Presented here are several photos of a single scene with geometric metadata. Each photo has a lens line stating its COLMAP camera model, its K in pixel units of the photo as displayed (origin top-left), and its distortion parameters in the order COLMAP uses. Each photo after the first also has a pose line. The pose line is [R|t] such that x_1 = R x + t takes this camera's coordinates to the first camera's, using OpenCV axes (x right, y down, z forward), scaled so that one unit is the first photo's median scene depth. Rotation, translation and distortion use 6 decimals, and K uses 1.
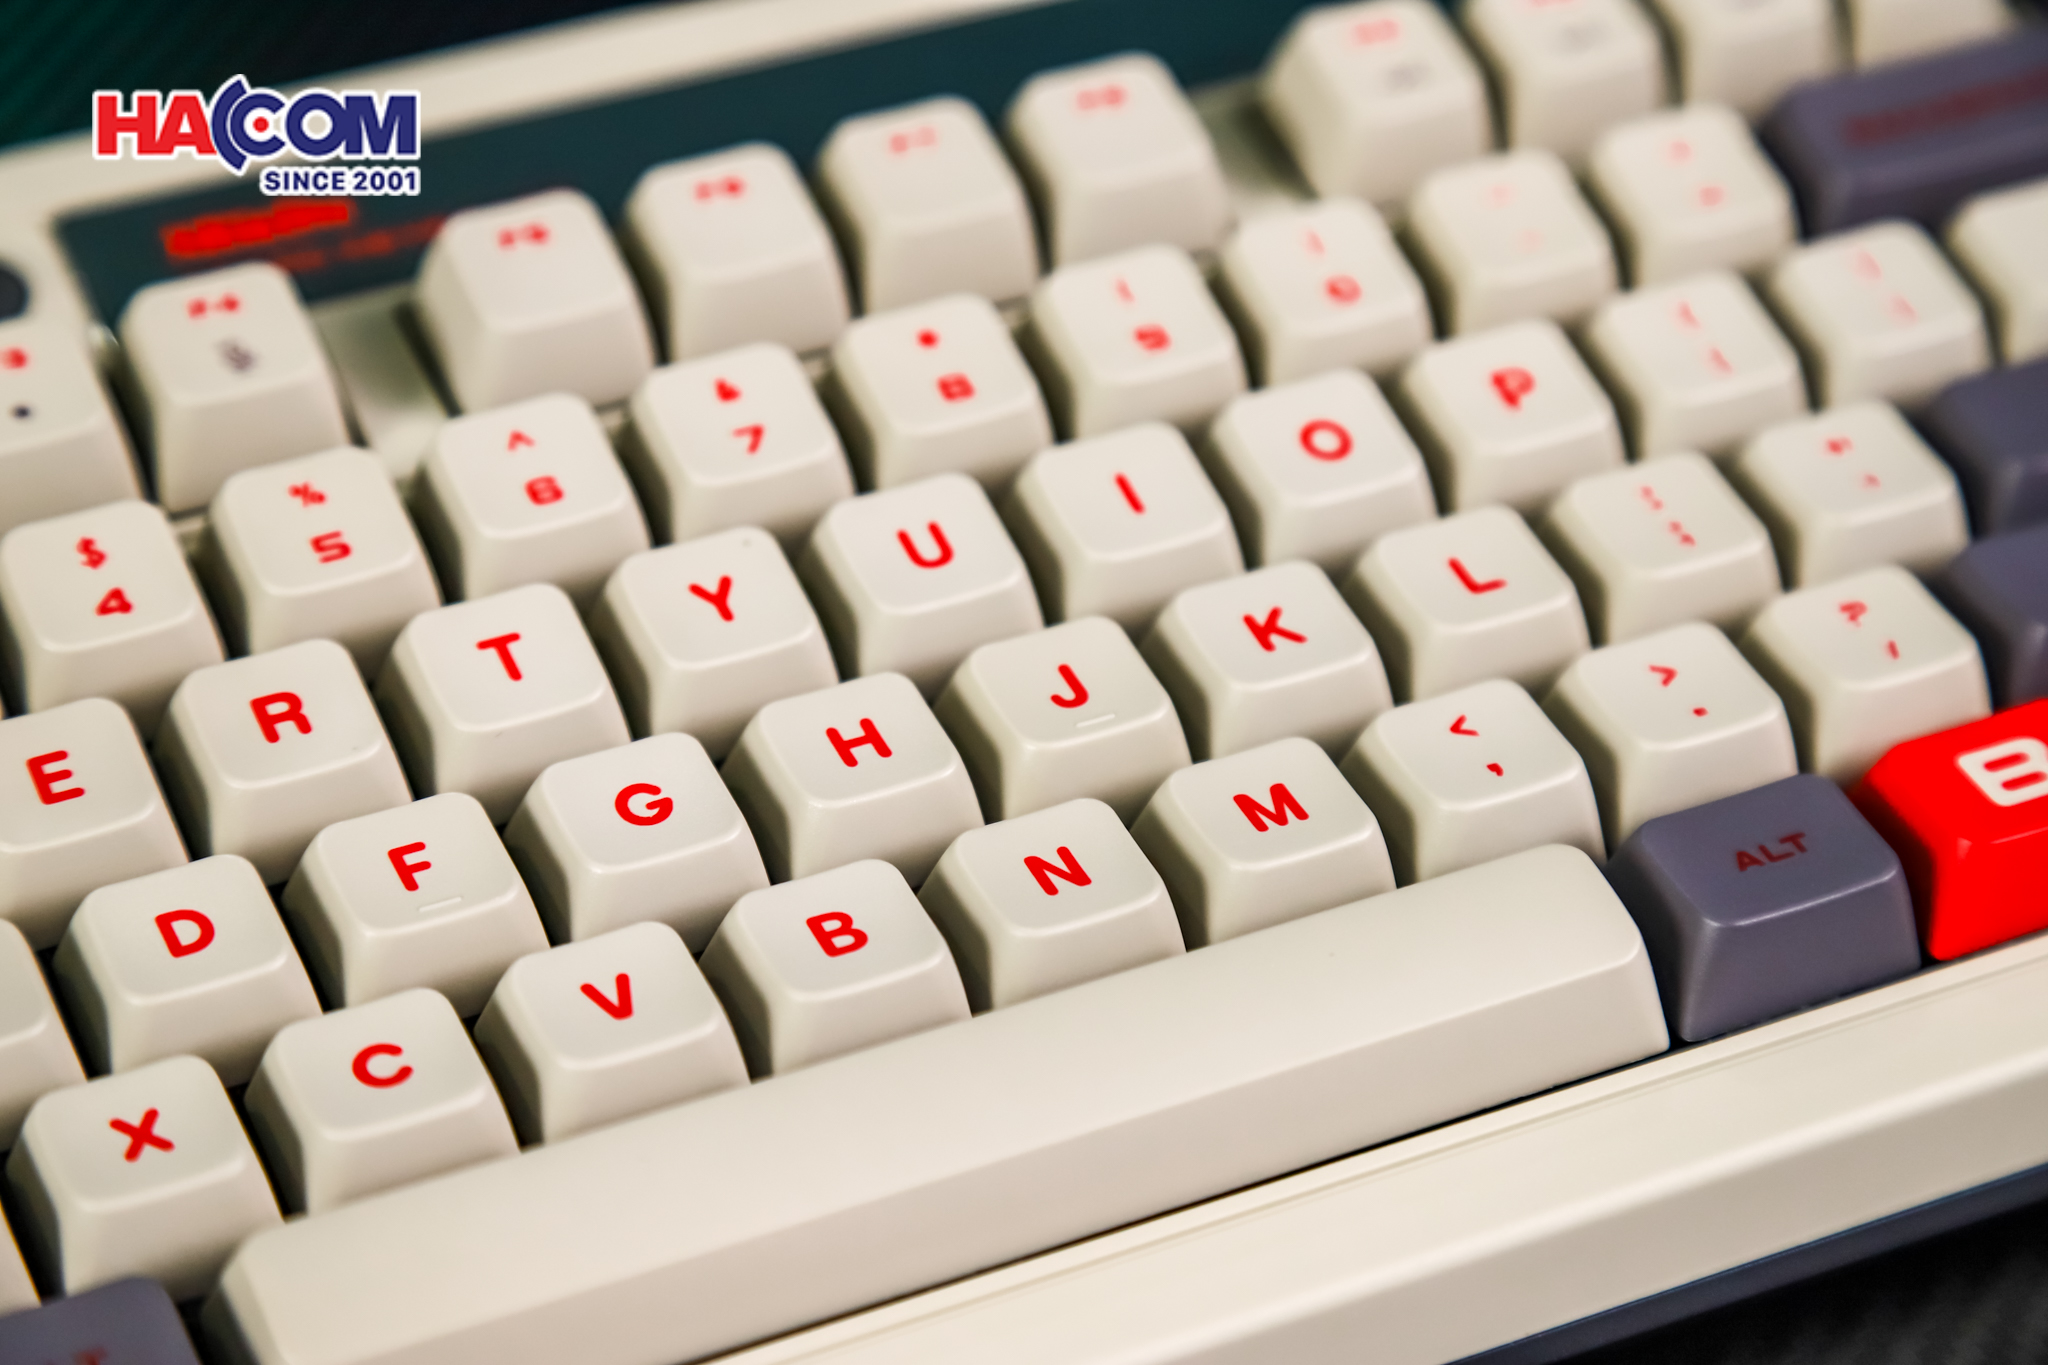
lens RADIAL K [[5055.6, 0, 1006.5], [0, 5055.6, 679.9], [0, 0, 1]] dist [0.046944, 0.000000]
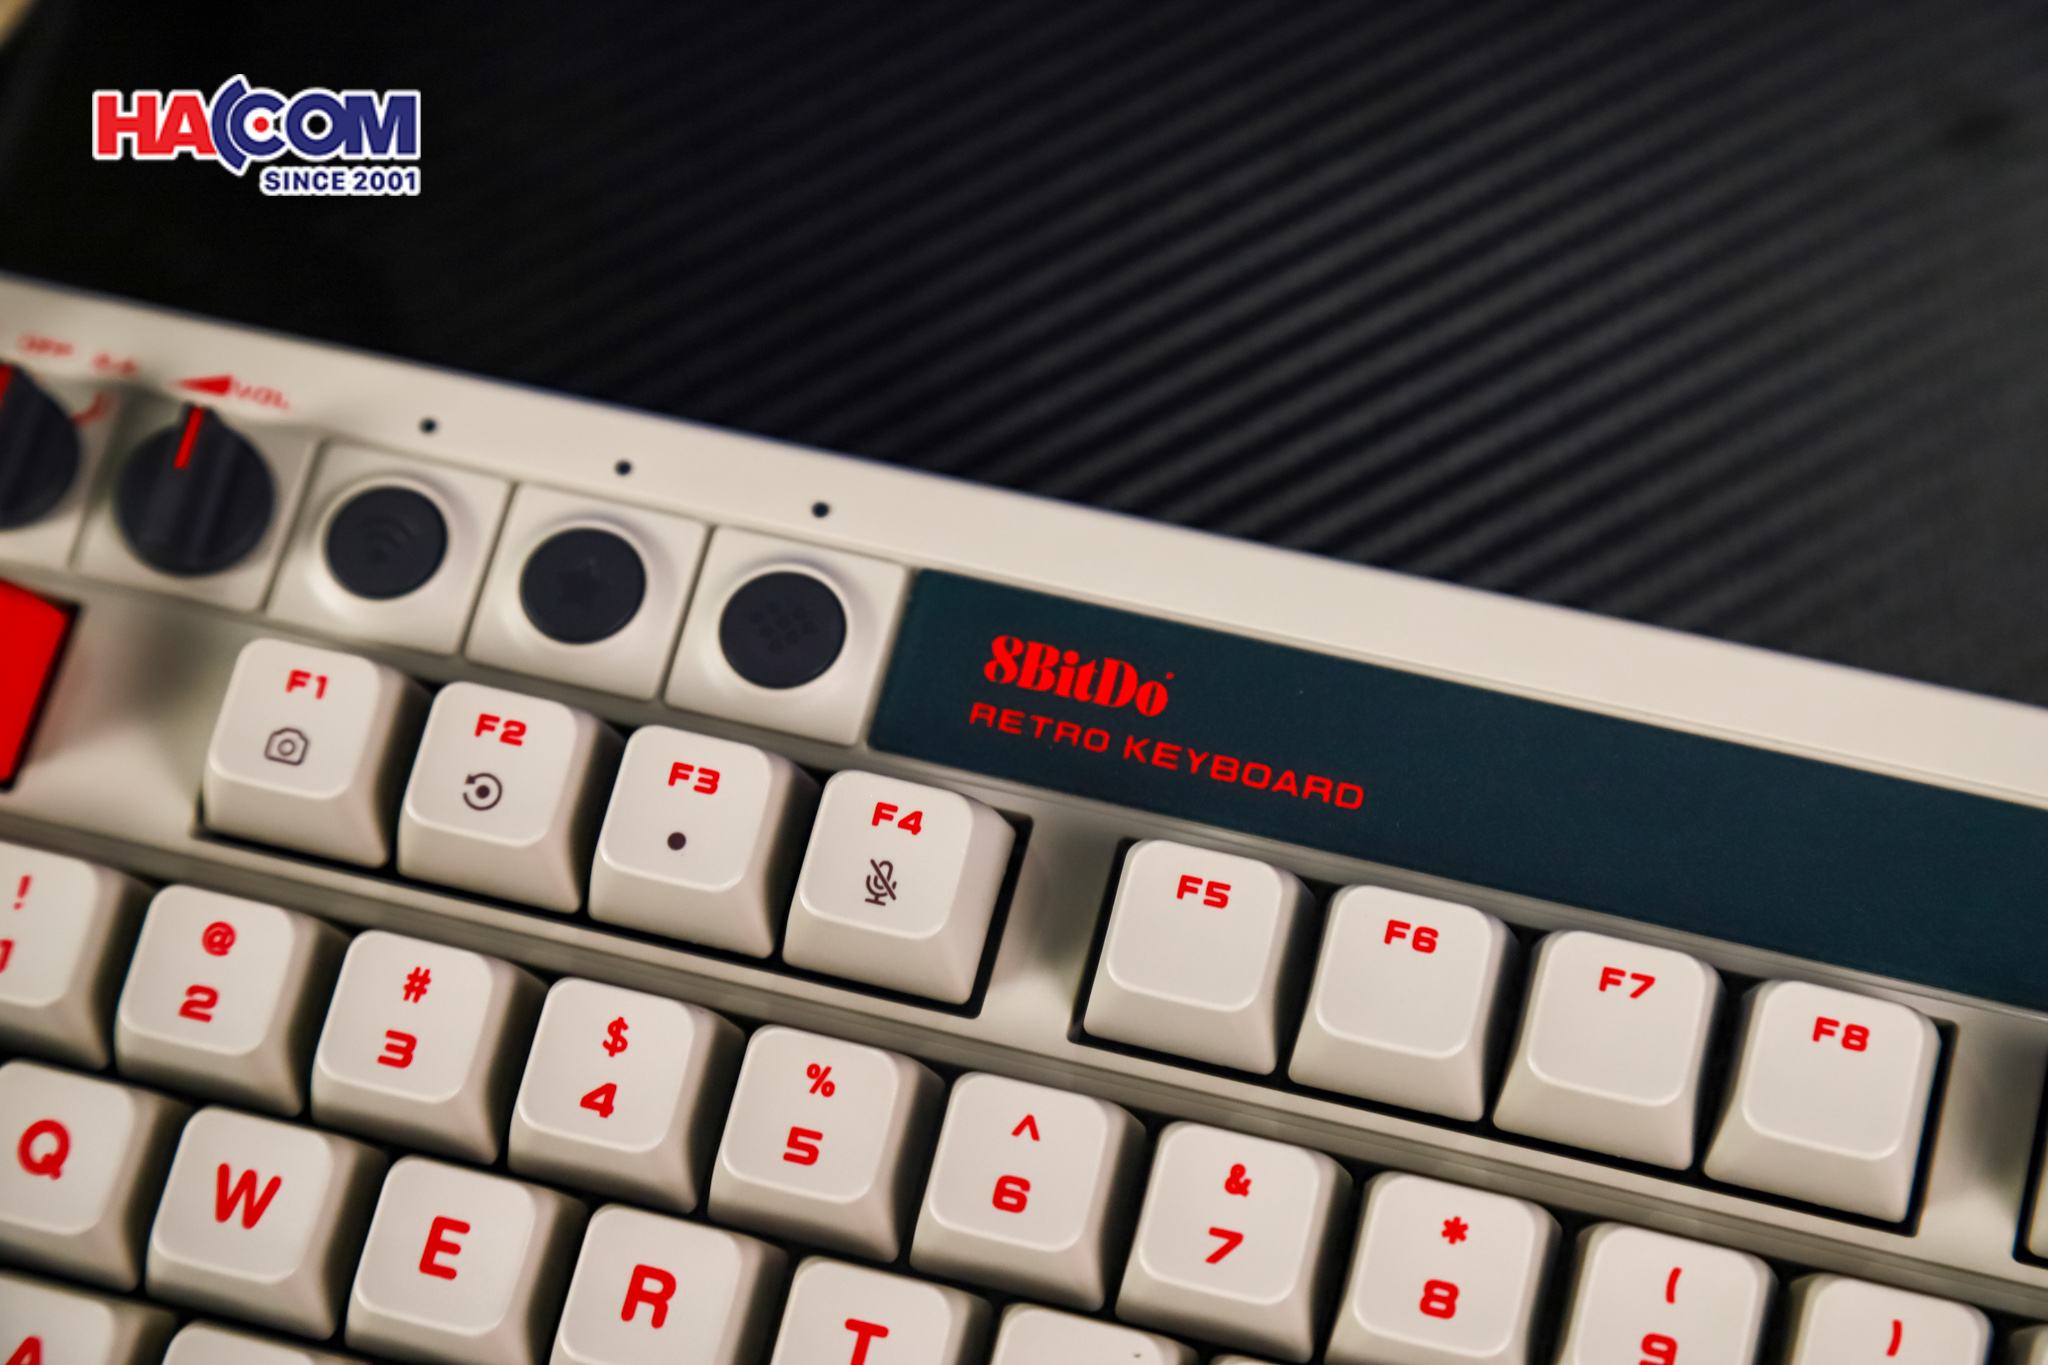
lens RADIAL K [[4444.6, 0, 1010.1], [0, 4444.6, 682.5], [0, 0, 1]] dist [0.018672, 0.000000]
pose [[0.765580, 0.534843, -0.357533, 0.182355], [-0.357490, 0.815716, 0.454762, -0.553862], [0.534871, -0.220342, 0.815697, 0.300065]]
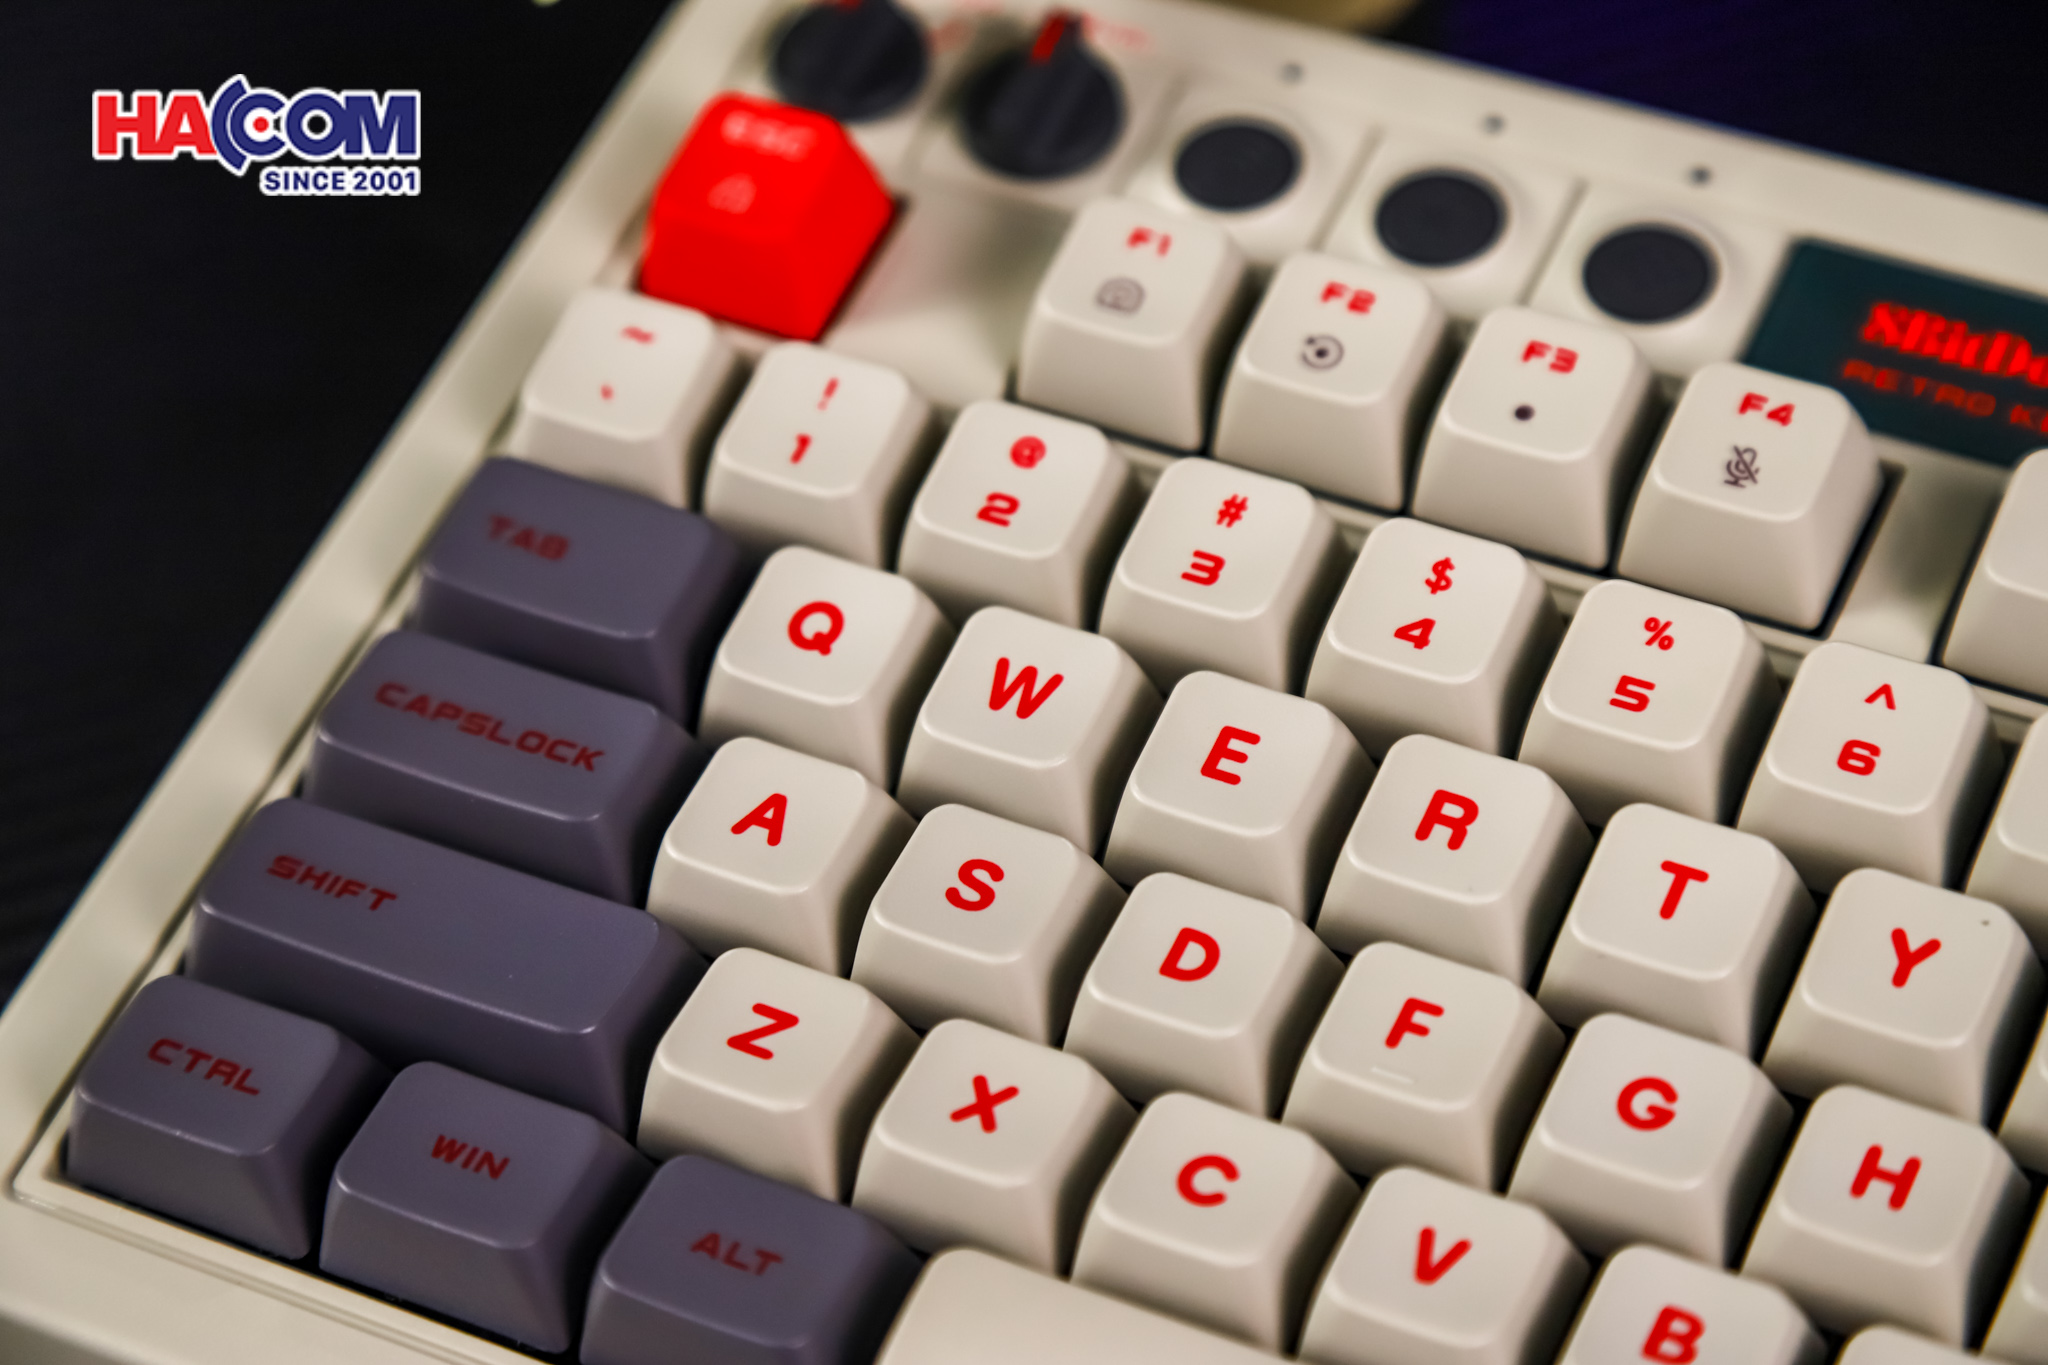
lens RADIAL K [[5055.6, 0, 1009.2], [0, 5055.6, 668.2], [0, 0, 1]] dist [0.046944, 0.000000]
pose [[0.640839, 0.515308, -0.569020, 0.345916], [-0.431318, 0.854860, 0.288408, -0.264447], [0.635051, 0.060606, 0.770089, 0.186065]]
